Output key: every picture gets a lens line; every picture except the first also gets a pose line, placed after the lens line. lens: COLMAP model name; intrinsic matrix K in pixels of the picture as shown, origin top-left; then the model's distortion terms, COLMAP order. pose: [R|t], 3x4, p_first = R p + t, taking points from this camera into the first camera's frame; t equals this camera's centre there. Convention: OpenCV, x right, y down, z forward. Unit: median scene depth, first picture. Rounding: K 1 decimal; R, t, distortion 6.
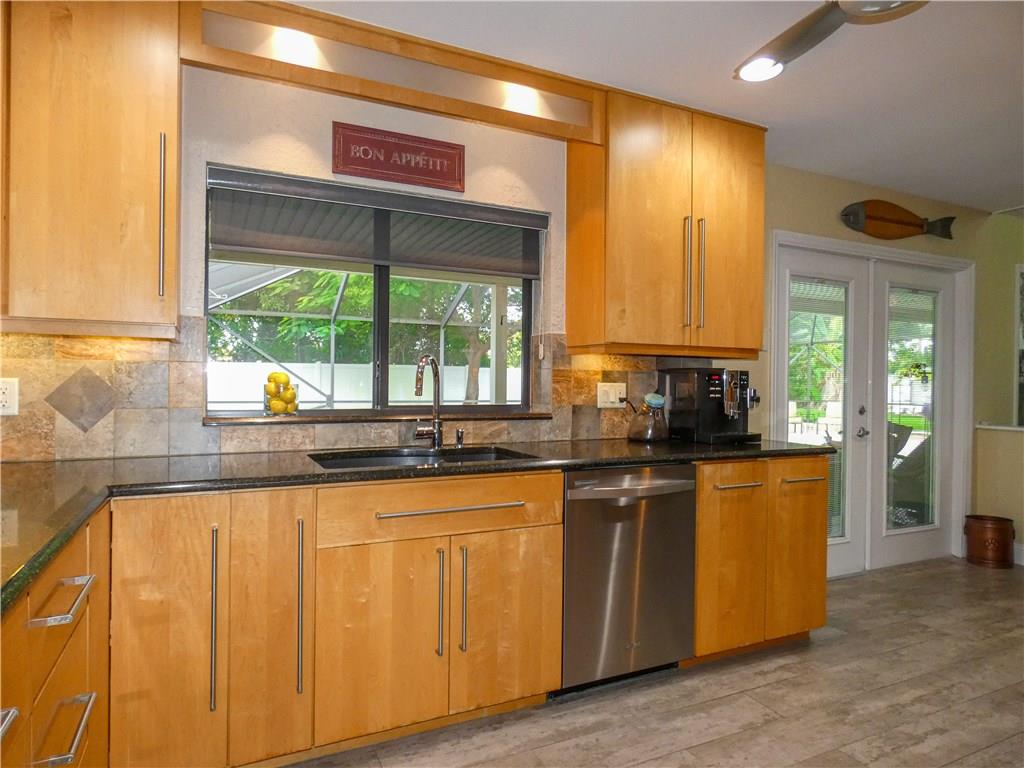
lens RADIAL K [[620.7, 0, 511.9], [0, 620.7, 383.3], [0, 0, 1]] dist [0.000032, 0.000007]
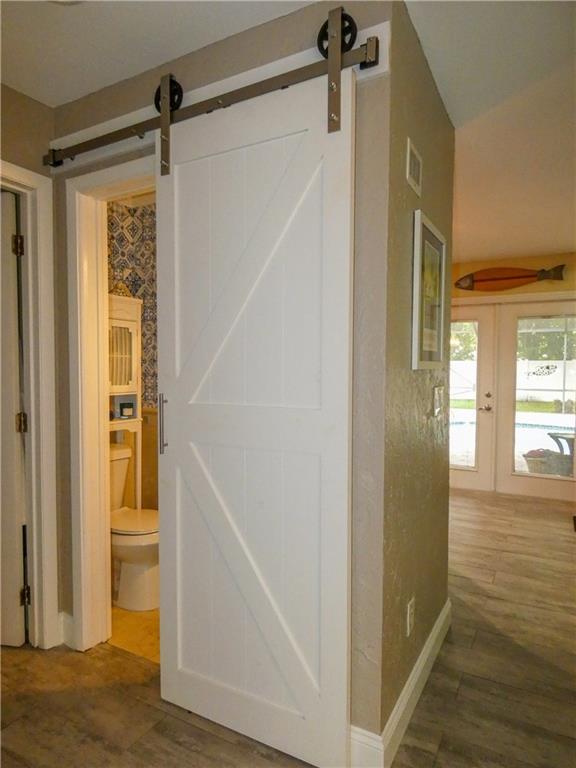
lens RADIAL K [[465.5, 0, 289.1], [0, 465.5, 385.8], [0, 0, 1]] dist [0.000032, 0.000007]
pose [[0.574333, 0.022270, -0.818319, 1.240697], [-0.003792, 0.999692, 0.024544, -0.009330], [0.818613, -0.010994, 0.574240, -0.152361]]
